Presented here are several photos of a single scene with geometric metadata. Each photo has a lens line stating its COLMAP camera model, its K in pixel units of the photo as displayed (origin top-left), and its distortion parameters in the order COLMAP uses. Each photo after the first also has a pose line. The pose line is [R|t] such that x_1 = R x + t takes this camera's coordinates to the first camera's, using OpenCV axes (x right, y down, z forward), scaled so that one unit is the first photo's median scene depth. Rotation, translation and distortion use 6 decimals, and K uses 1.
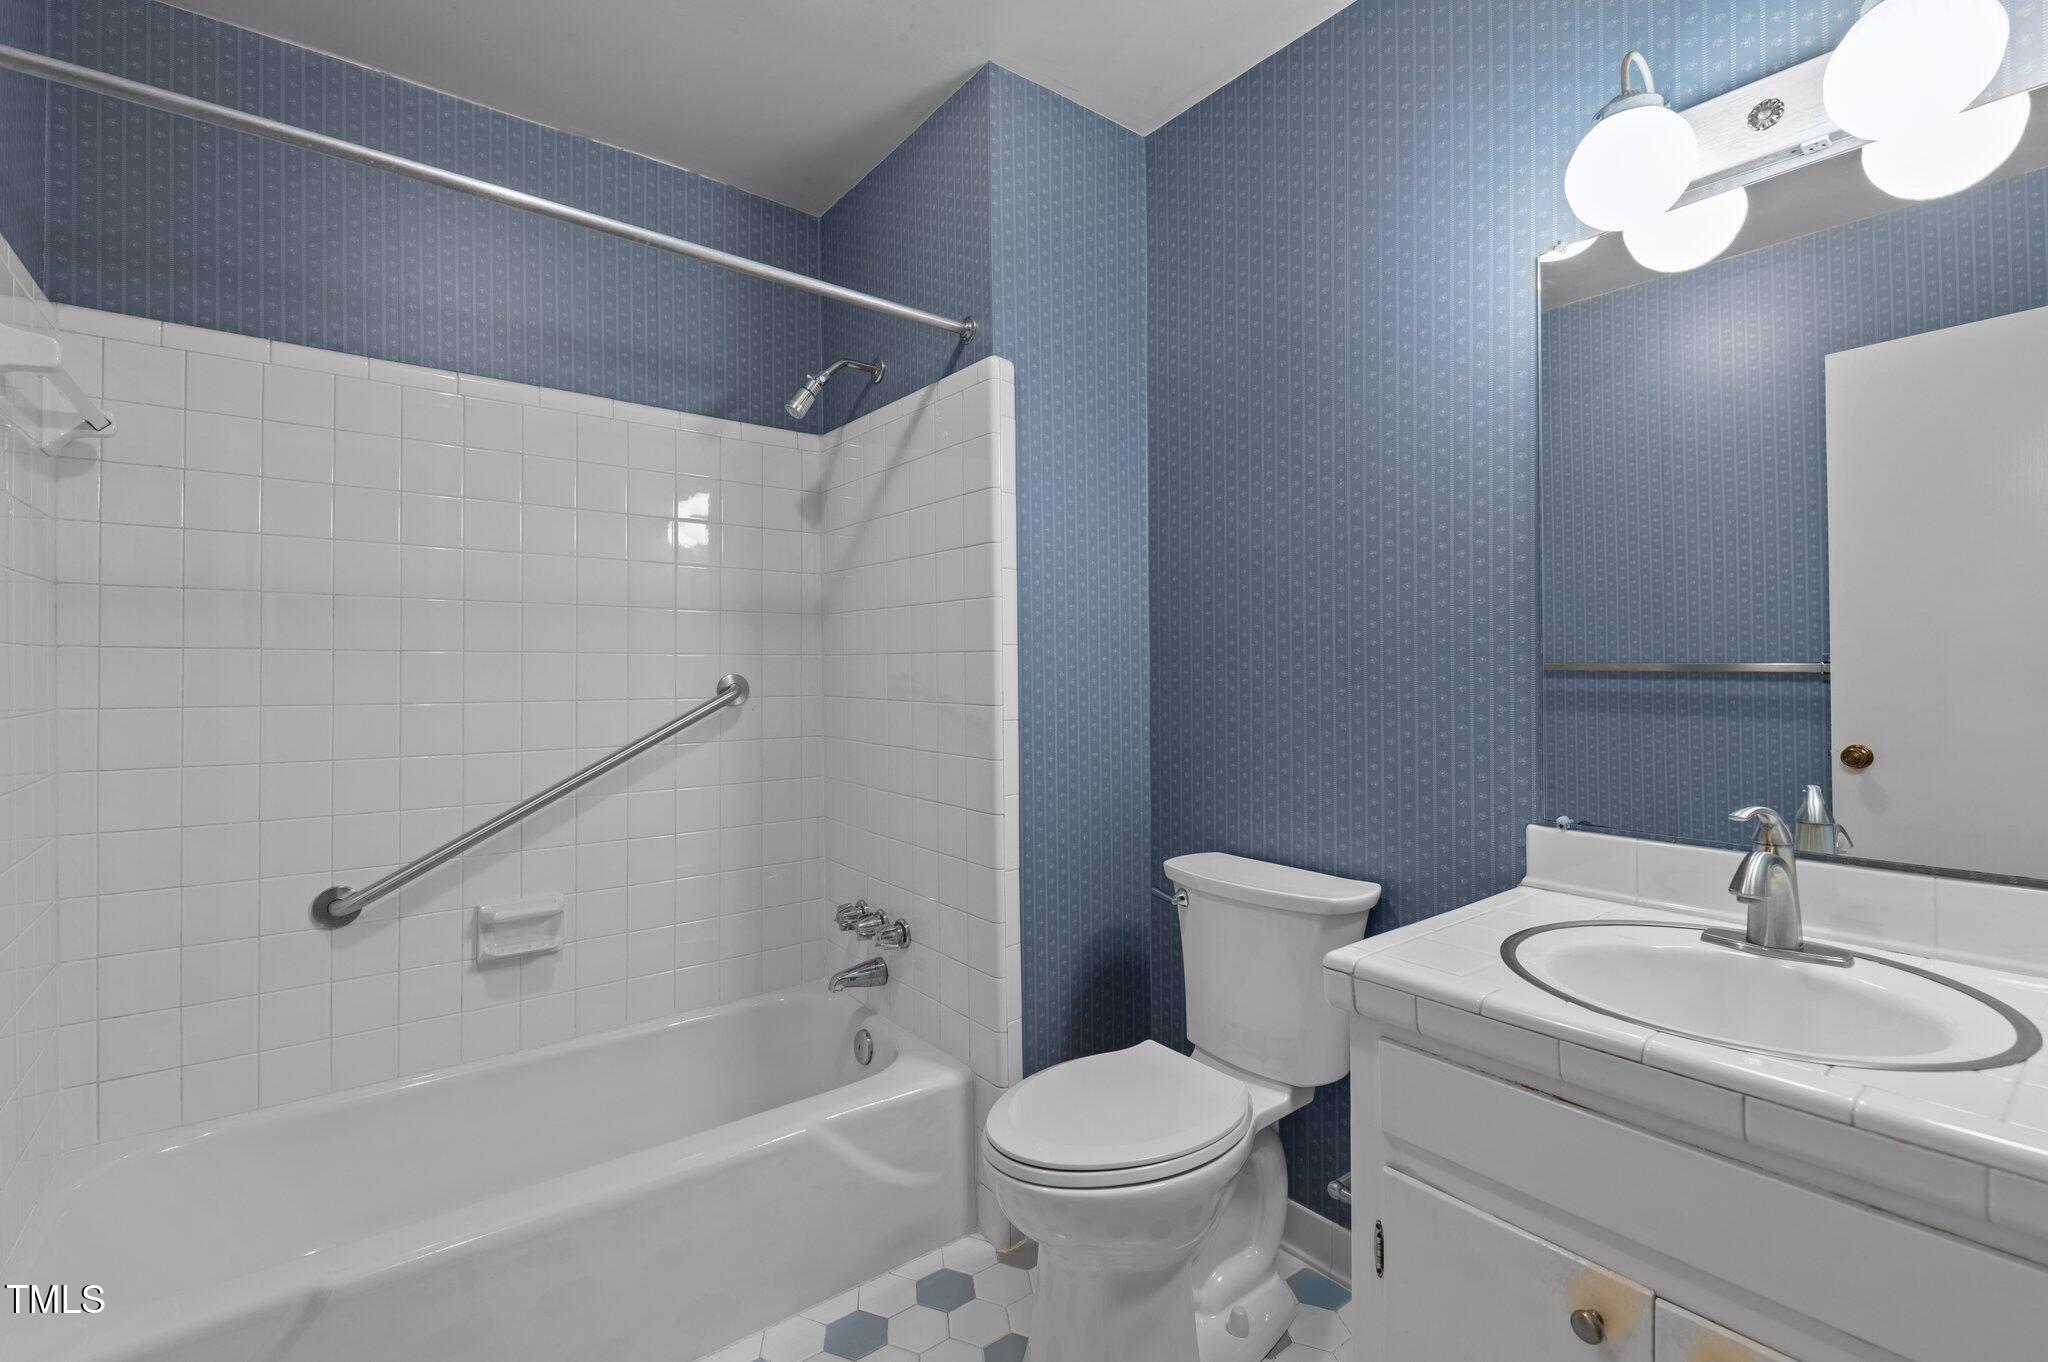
lens RADIAL K [[869.2, 0, 1028.4], [0, 869.2, 658.9], [0, 0, 1]] dist [0.014793, -0.010998]
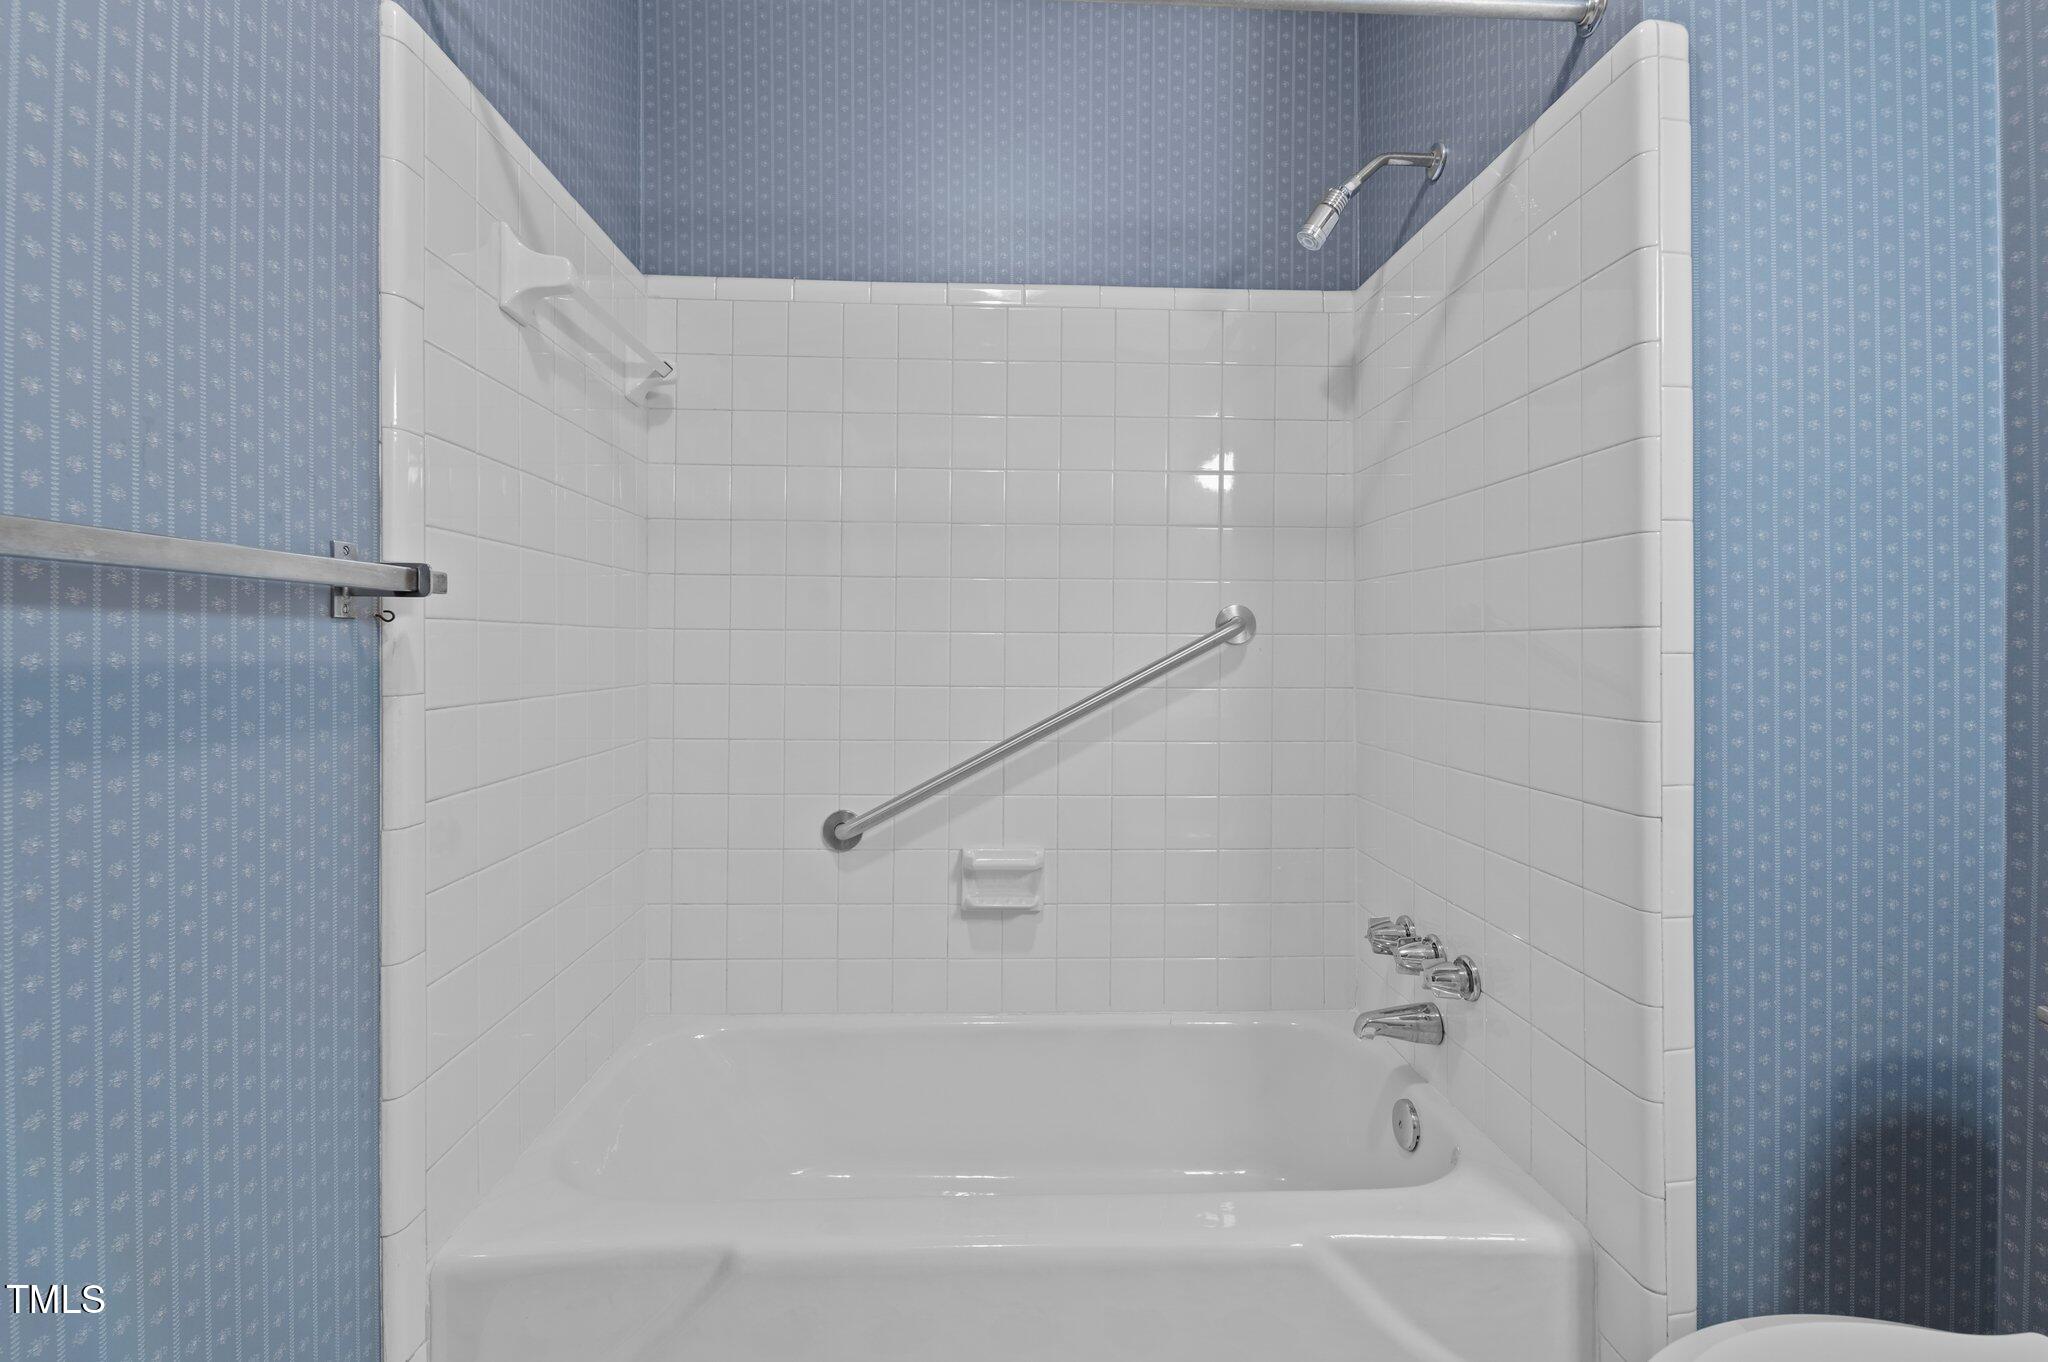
lens RADIAL K [[869.2, 0, 1028.4], [0, 869.2, 658.9], [0, 0, 1]] dist [0.014793, -0.010998]
pose [[0.807192, 0.008277, -0.590230, -0.023161], [0.003780, 0.999809, 0.019191, 0.056011], [0.590276, -0.017722, 0.807007, 0.264704]]
